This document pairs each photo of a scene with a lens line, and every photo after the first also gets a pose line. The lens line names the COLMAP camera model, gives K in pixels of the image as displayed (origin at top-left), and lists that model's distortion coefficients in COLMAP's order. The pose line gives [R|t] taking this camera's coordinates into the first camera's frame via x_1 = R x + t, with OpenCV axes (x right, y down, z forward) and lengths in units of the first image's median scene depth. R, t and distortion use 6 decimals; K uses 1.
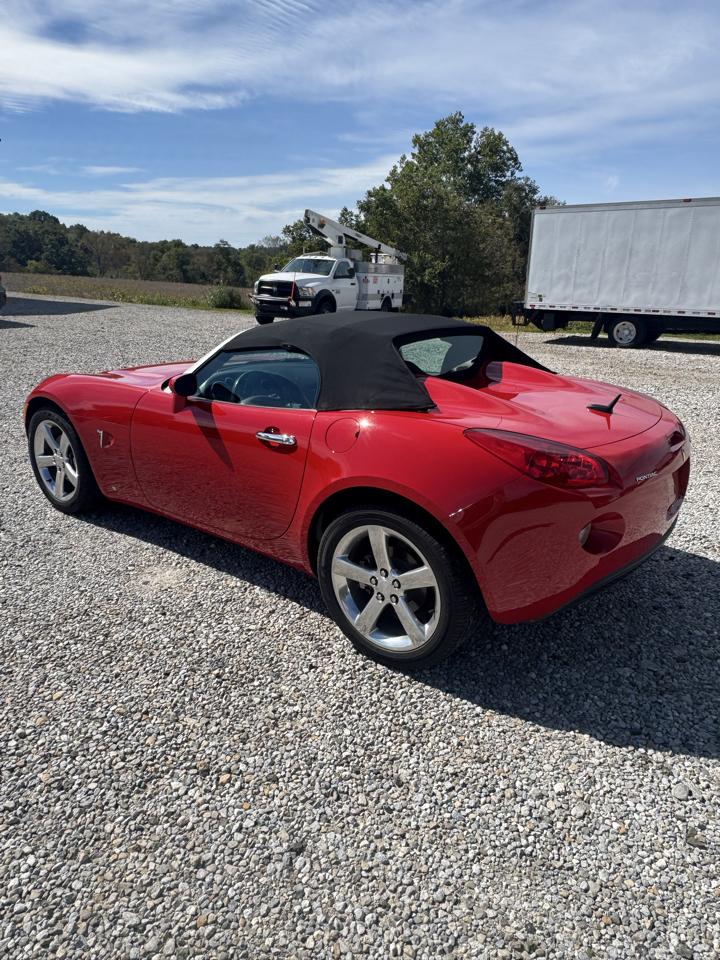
lens RADIAL K [[655.1, 0, 331.8], [0, 655.1, 458.3], [0, 0, 1]] dist [-0.005623, 0.005528]
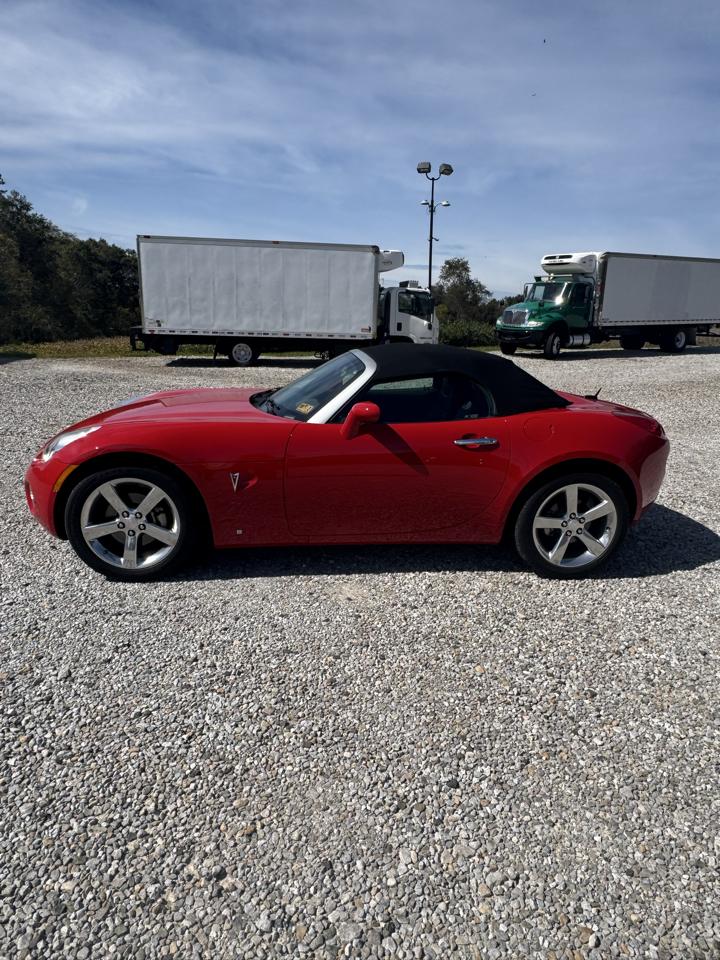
lens RADIAL K [[655.1, 0, 368.5], [0, 655.1, 475.9], [0, 0, 1]] dist [-0.005623, 0.005528]
pose [[0.696437, -0.168853, 0.697470, -0.229847], [0.173019, 0.982761, 0.065157, -0.017087], [-0.696448, 0.075298, 0.713646, 0.043975]]
